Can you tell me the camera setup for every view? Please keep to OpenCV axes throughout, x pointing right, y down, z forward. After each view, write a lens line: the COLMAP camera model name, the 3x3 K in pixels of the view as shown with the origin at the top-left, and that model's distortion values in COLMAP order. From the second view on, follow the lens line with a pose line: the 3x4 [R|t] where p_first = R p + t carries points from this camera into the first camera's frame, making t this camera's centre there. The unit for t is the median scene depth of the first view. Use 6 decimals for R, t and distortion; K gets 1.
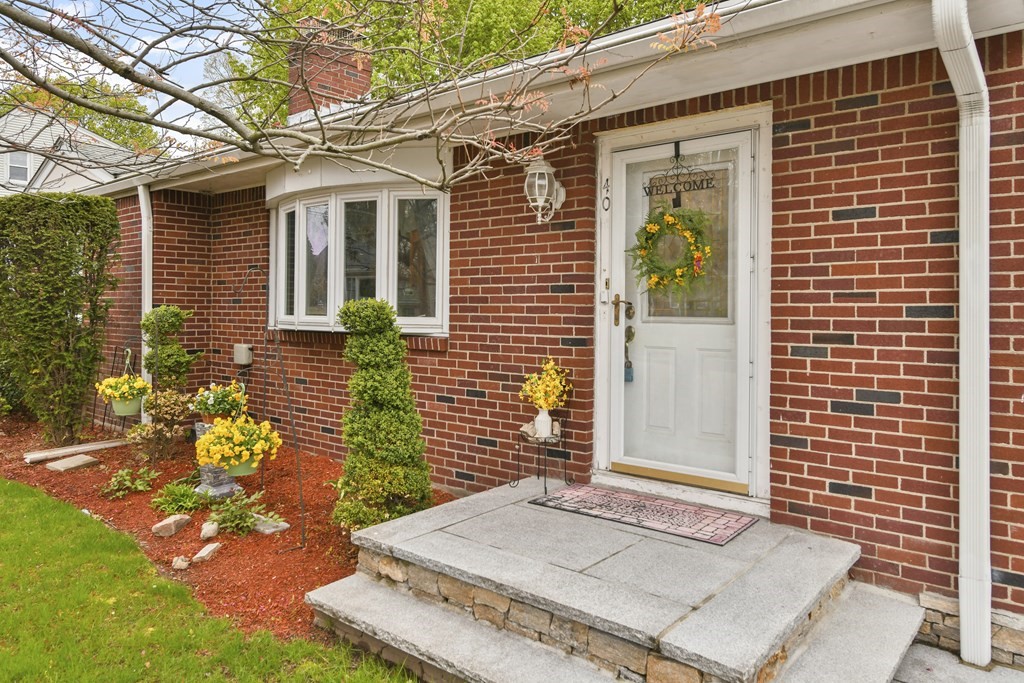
lens RADIAL K [[697.7, 0, 512.1], [0, 697.7, 303.0], [0, 0, 1]] dist [-0.004118, -0.001923]
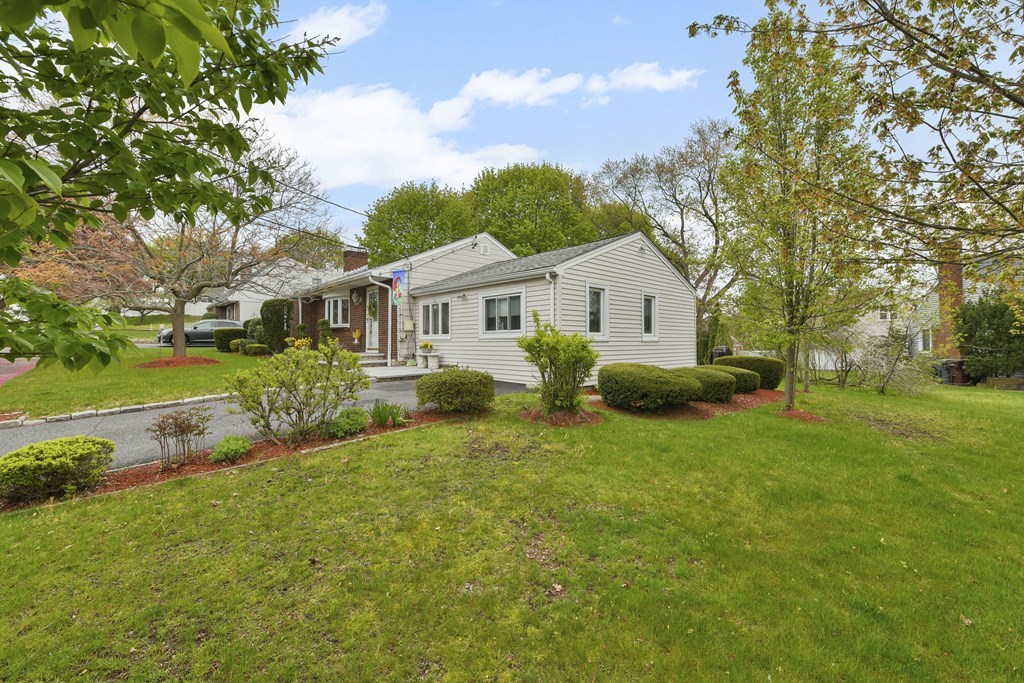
lens RADIAL K [[411.2, 0, 515.1], [0, 411.2, 338.0], [0, 0, 1]] dist [-0.000084, 0.000677]
pose [[0.992645, -0.010660, -0.120589, 1.664029], [0.010323, 0.999941, -0.003414, 0.170977], [0.120618, 0.002144, 0.992697, -2.047083]]
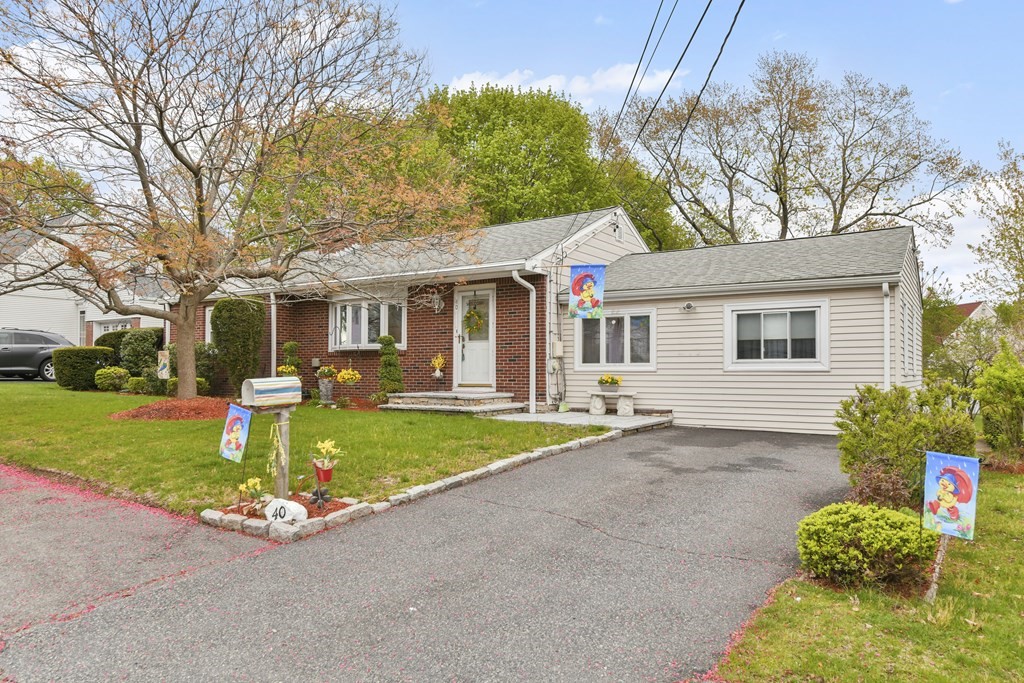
lens RADIAL K [[686.2, 0, 510.7], [0, 686.2, 367.8], [0, 0, 1]] dist [0.002375, 0.000444]
pose [[0.992292, -0.004850, 0.123830, -0.015780], [0.004751, 0.999988, 0.001089, 0.146490], [-0.123834, -0.000492, 0.992303, -2.310228]]
